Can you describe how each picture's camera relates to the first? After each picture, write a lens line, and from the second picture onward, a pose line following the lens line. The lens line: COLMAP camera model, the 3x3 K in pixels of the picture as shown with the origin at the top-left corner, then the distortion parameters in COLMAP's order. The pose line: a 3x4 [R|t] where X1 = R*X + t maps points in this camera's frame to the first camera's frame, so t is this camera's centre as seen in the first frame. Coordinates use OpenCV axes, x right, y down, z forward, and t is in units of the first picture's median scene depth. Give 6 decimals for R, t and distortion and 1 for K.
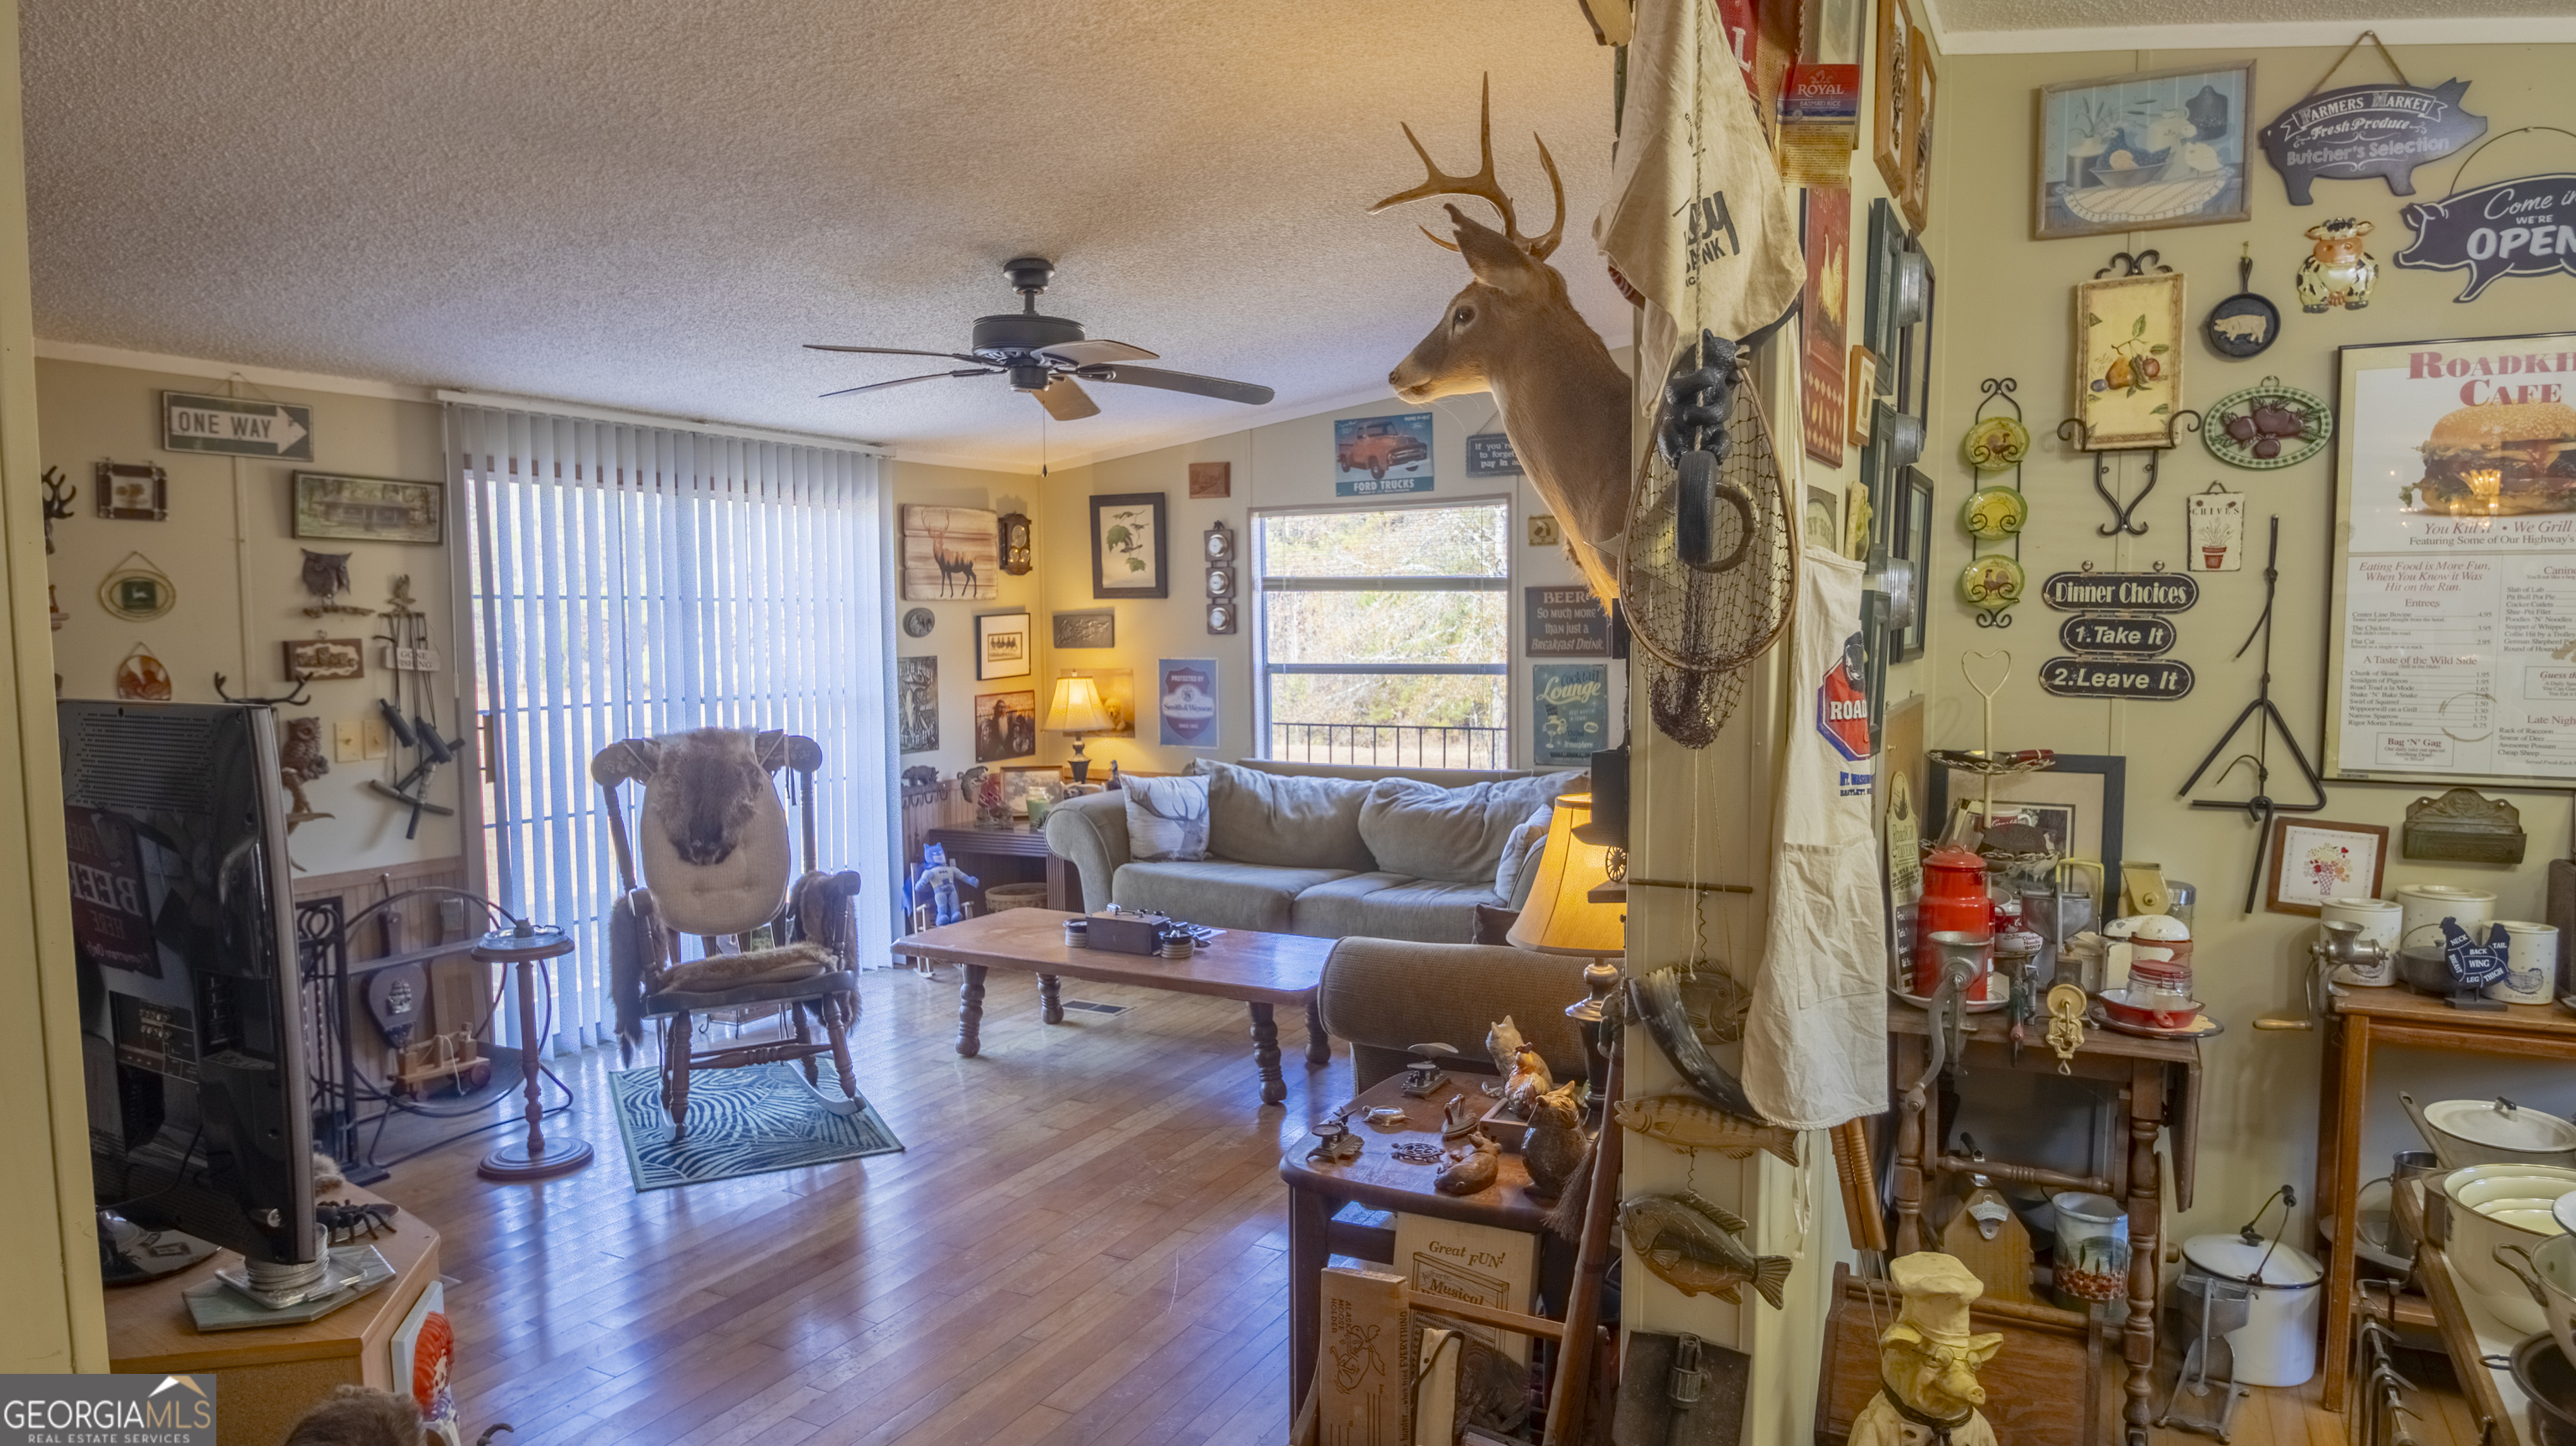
lens RADIAL K [[1561.7, 0, 1282.4], [0, 1561.7, 729.3], [0, 0, 1]] dist [-0.025859, -0.001874]
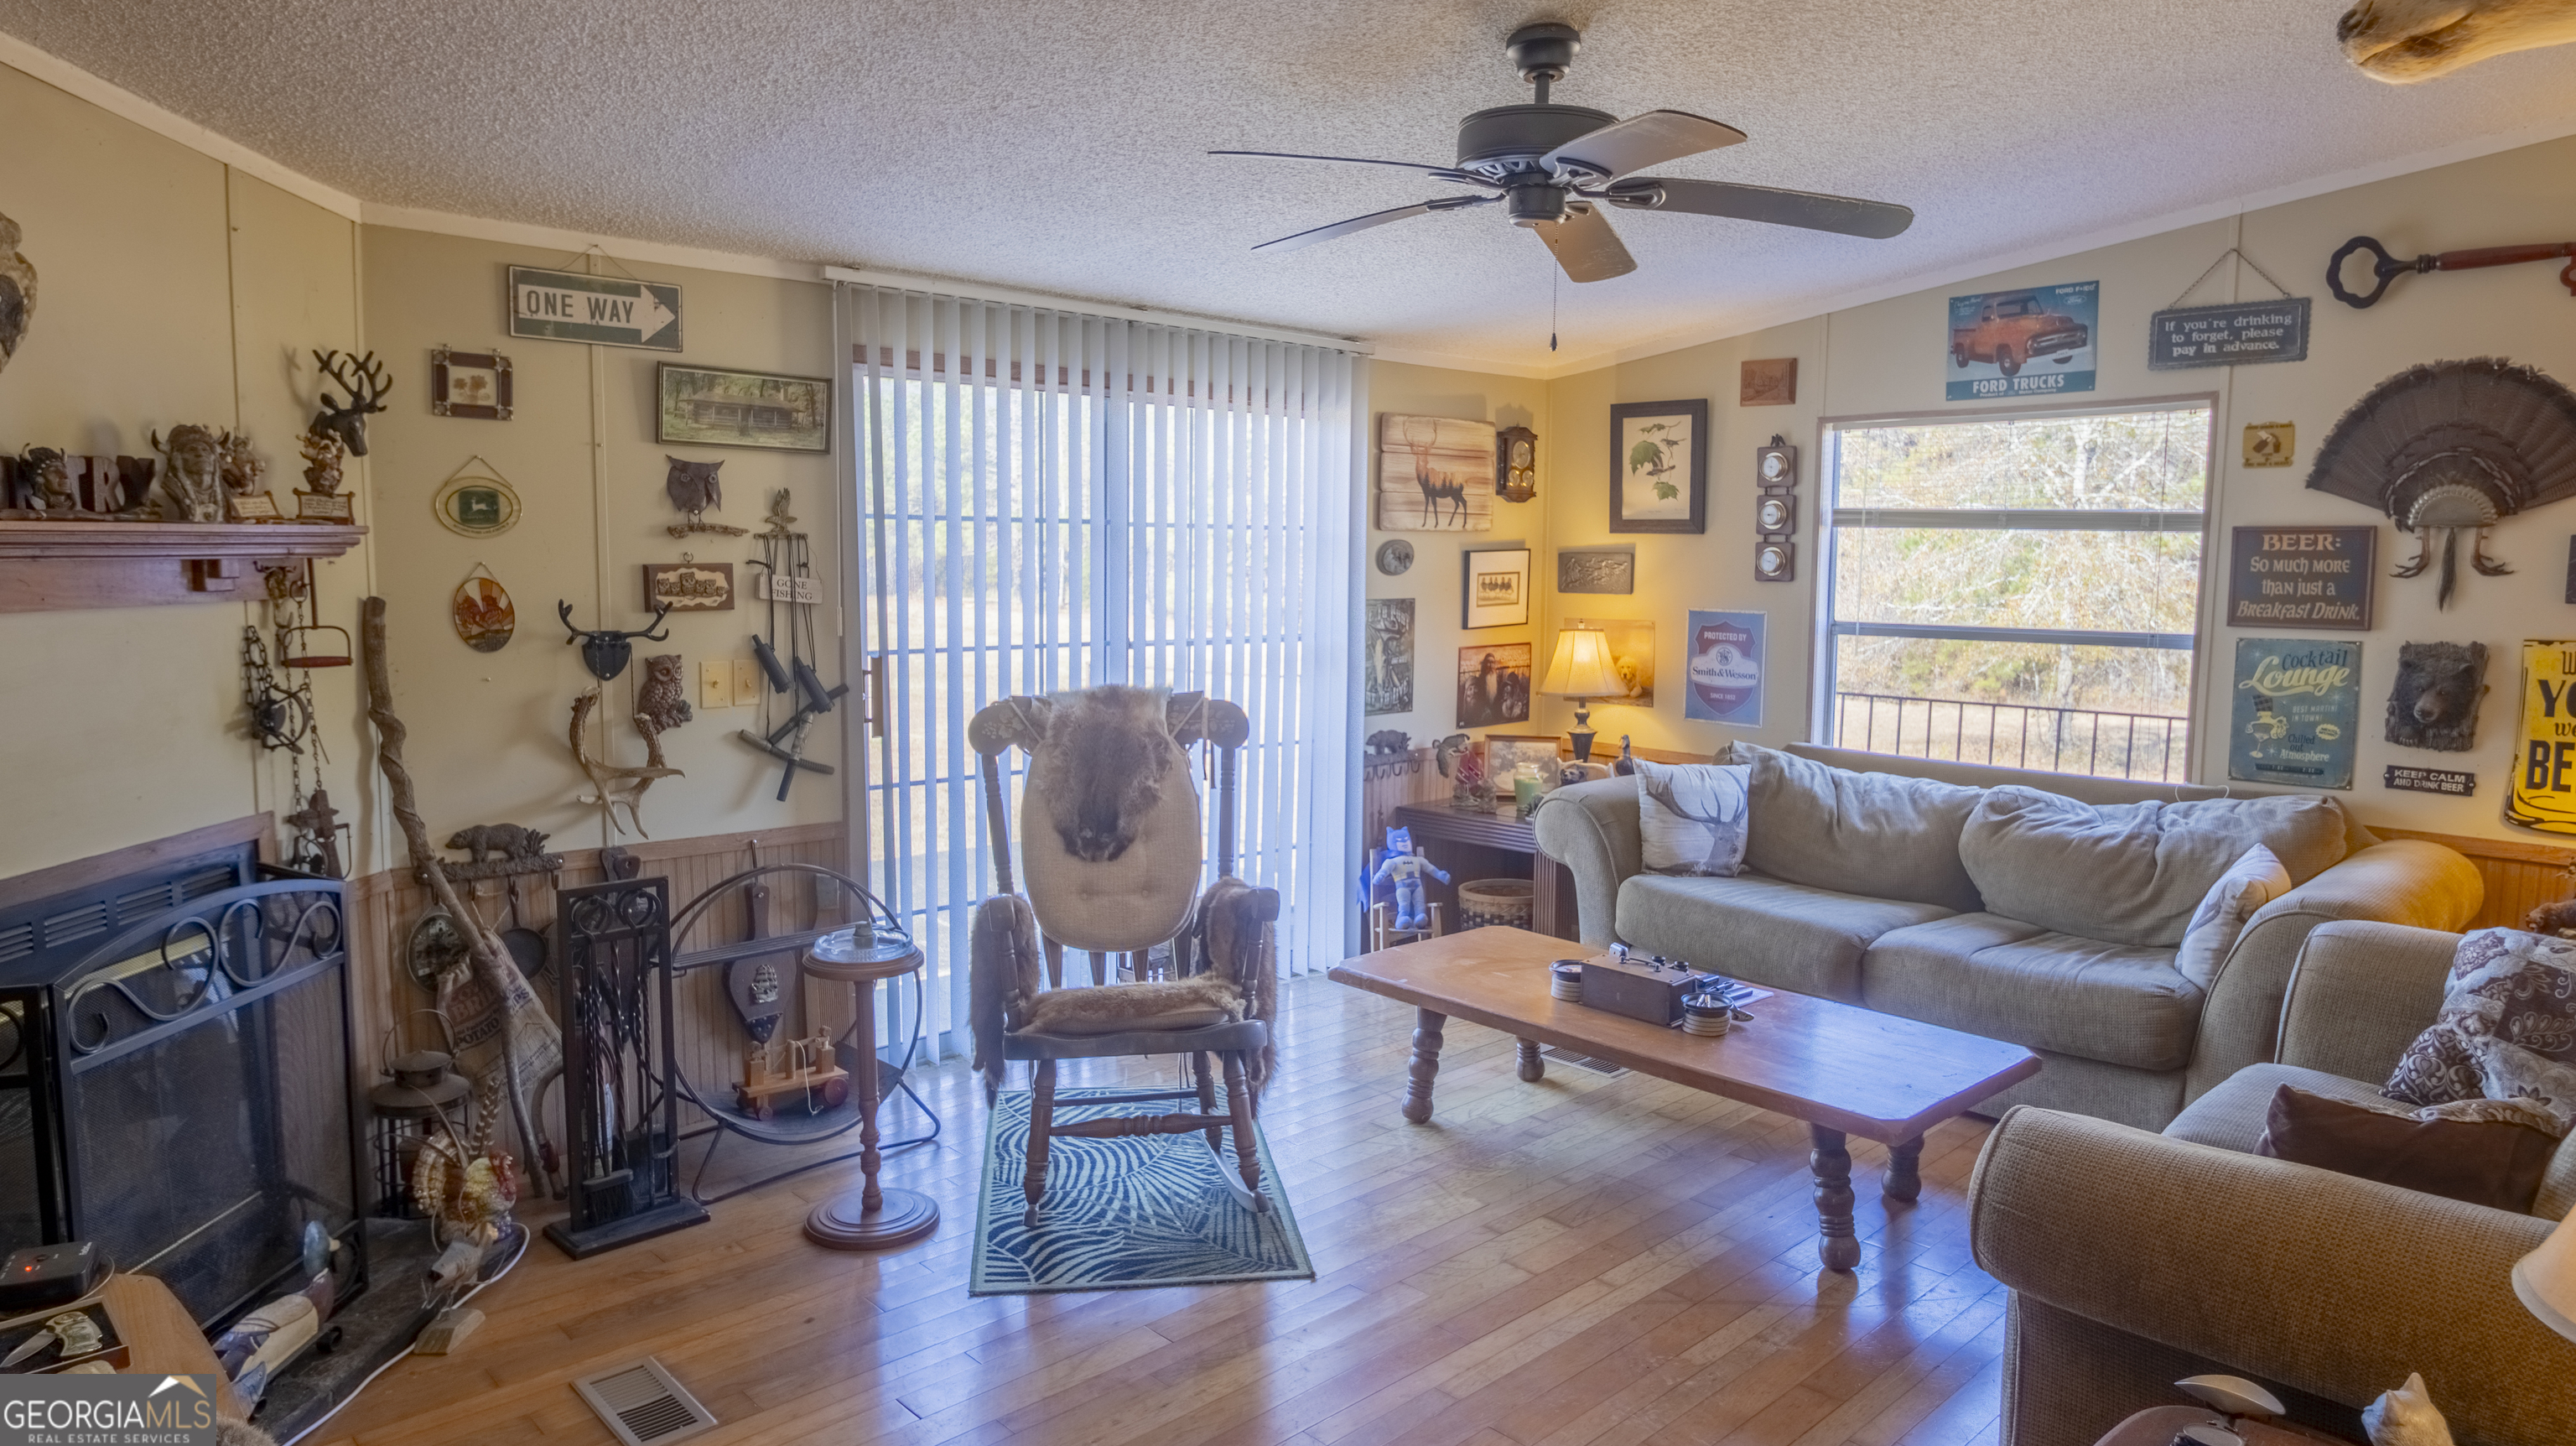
lens RADIAL K [[1561.7, 0, 1282.4], [0, 1561.7, 729.3], [0, 0, 1]] dist [-0.025859, -0.001874]
pose [[0.948582, 0.054743, -0.311761, -0.037408], [-0.042086, 0.997999, 0.047189, -0.019898], [0.313720, -0.031642, 0.948988, 0.270849]]
